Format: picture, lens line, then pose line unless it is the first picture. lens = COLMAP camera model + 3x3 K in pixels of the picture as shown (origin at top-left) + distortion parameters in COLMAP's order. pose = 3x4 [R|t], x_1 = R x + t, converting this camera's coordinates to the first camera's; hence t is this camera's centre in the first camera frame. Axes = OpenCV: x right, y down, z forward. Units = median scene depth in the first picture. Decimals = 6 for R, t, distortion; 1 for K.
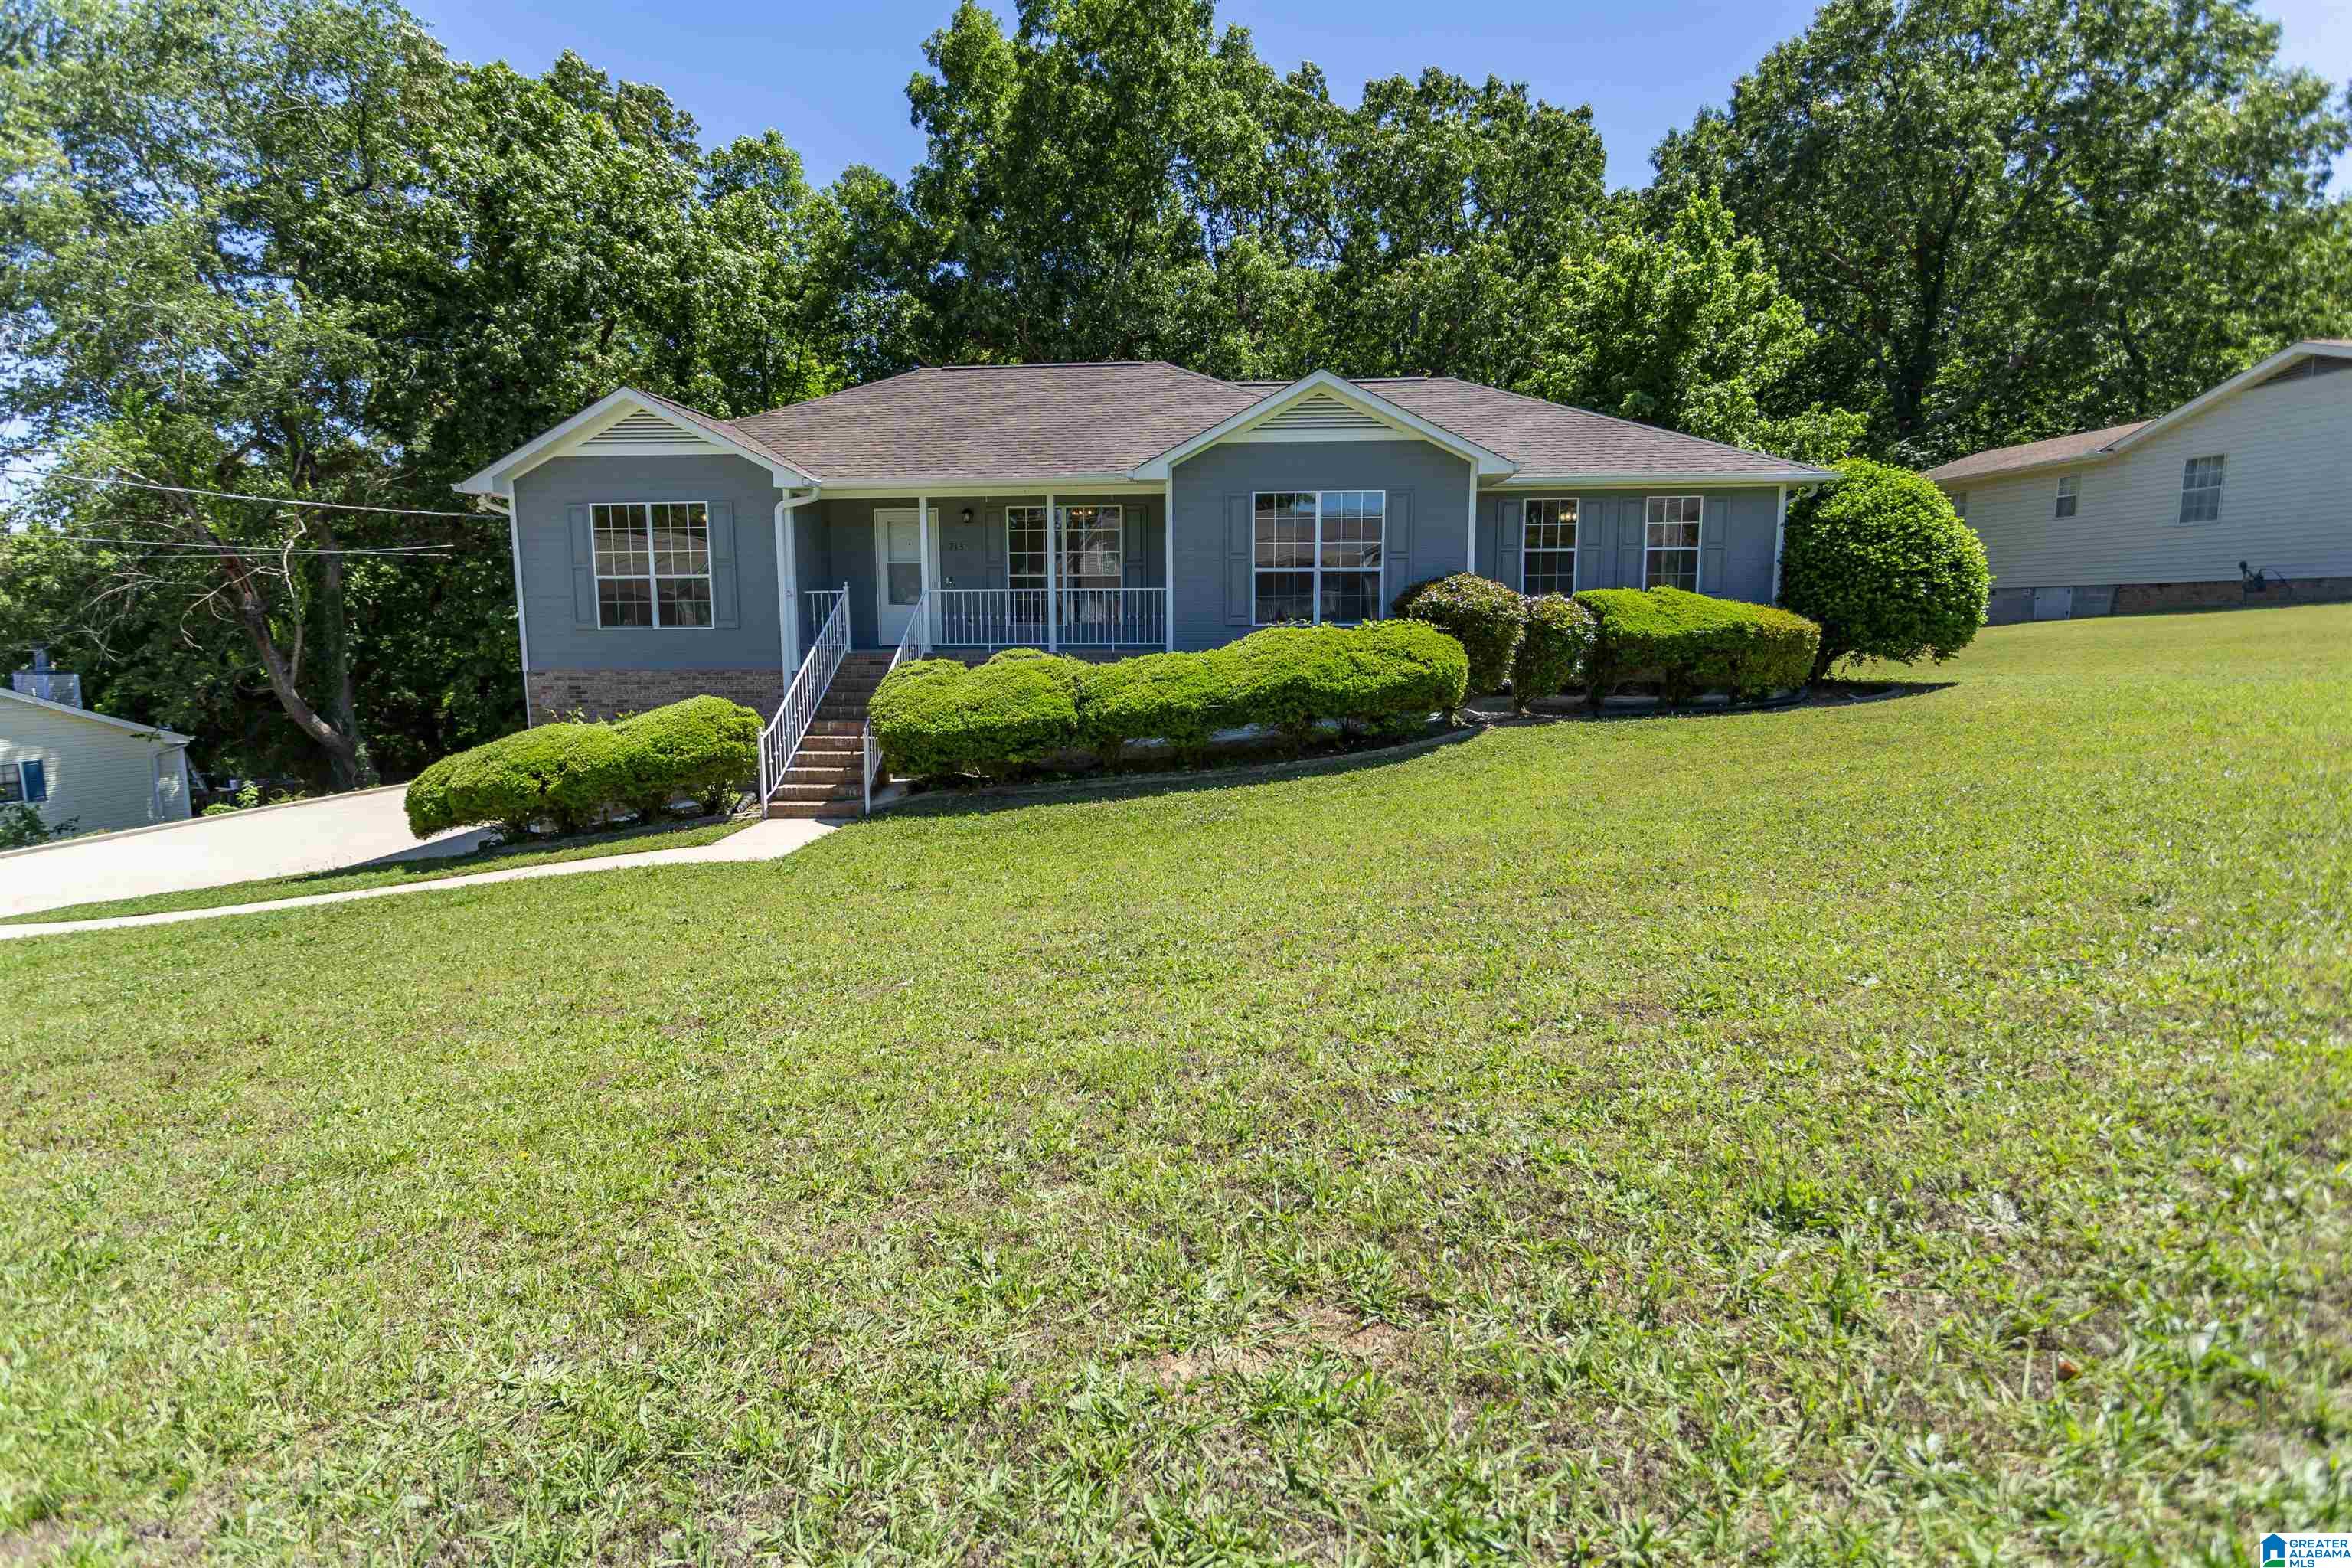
lens RADIAL K [[1107.0, 0, 1182.8], [0, 1107.0, 767.7], [0, 0, 1]] dist [0.002092, 0.000663]
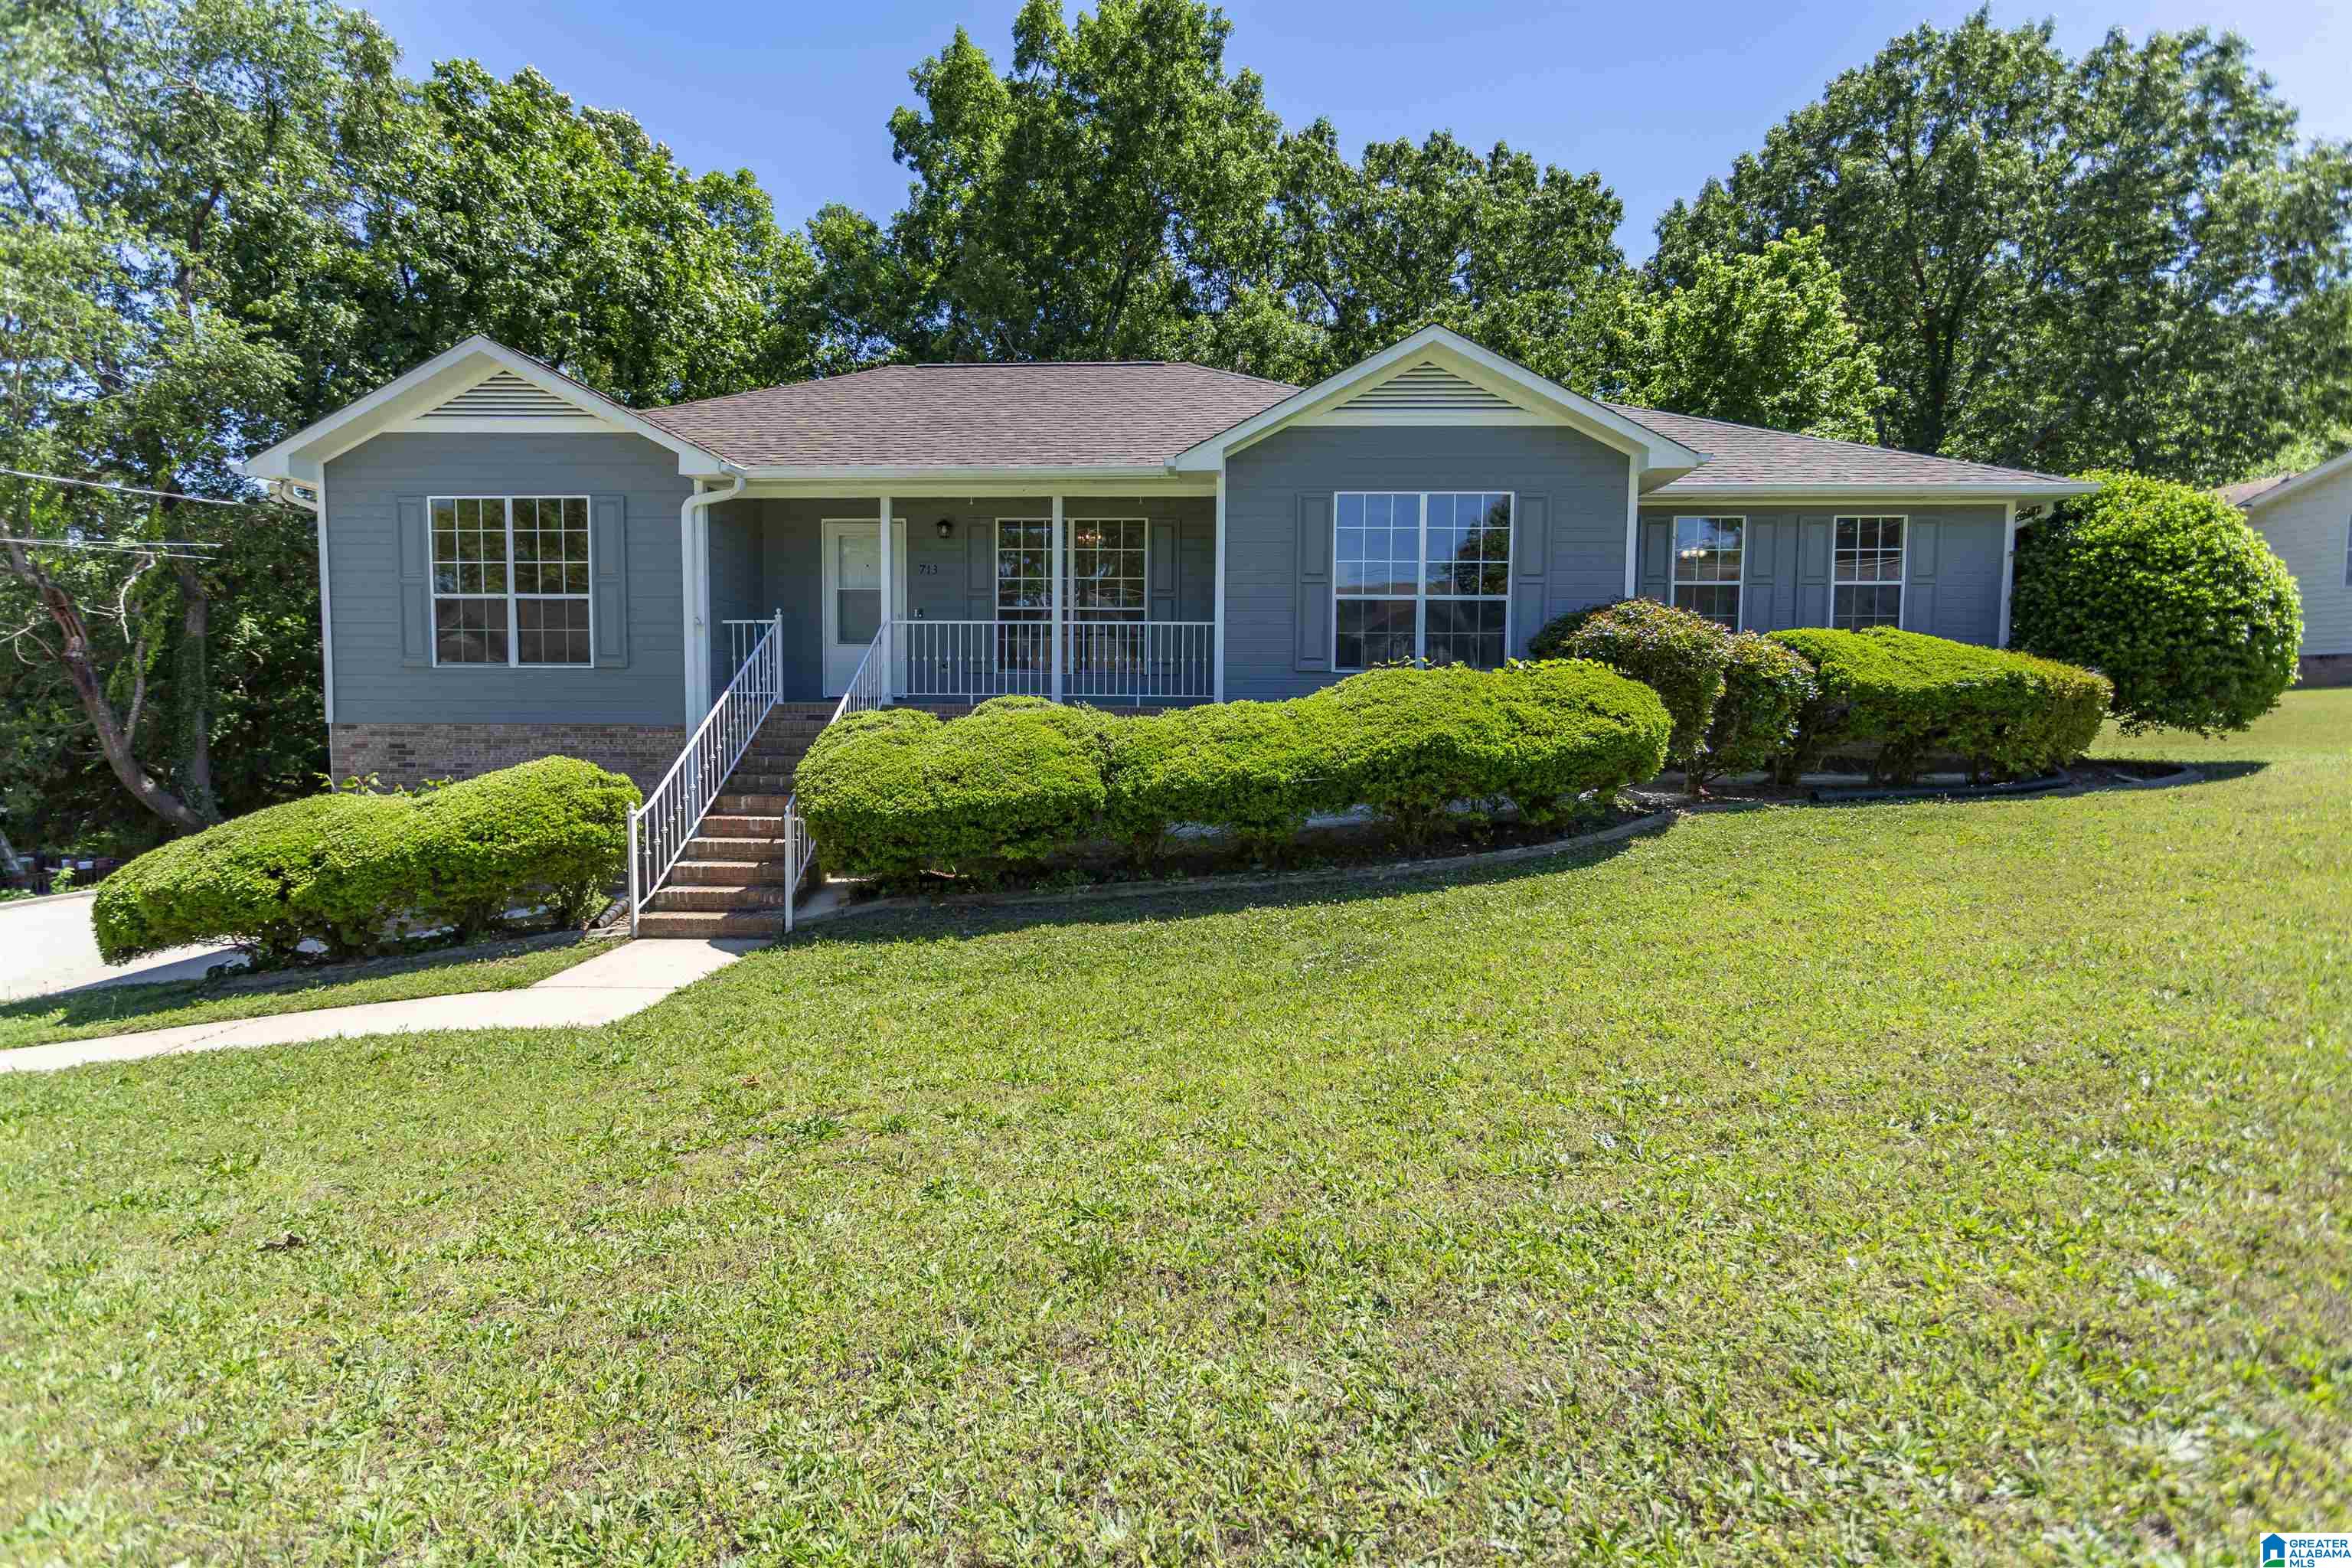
lens RADIAL K [[1107.0, 0, 1182.8], [0, 1107.0, 767.7], [0, 0, 1]] dist [0.002092, 0.000663]
pose [[0.999591, 0.011056, 0.026392, -0.057199], [-0.009080, 0.997226, -0.073873, -0.009950], [-0.027135, 0.073603, 0.996918, 0.284170]]
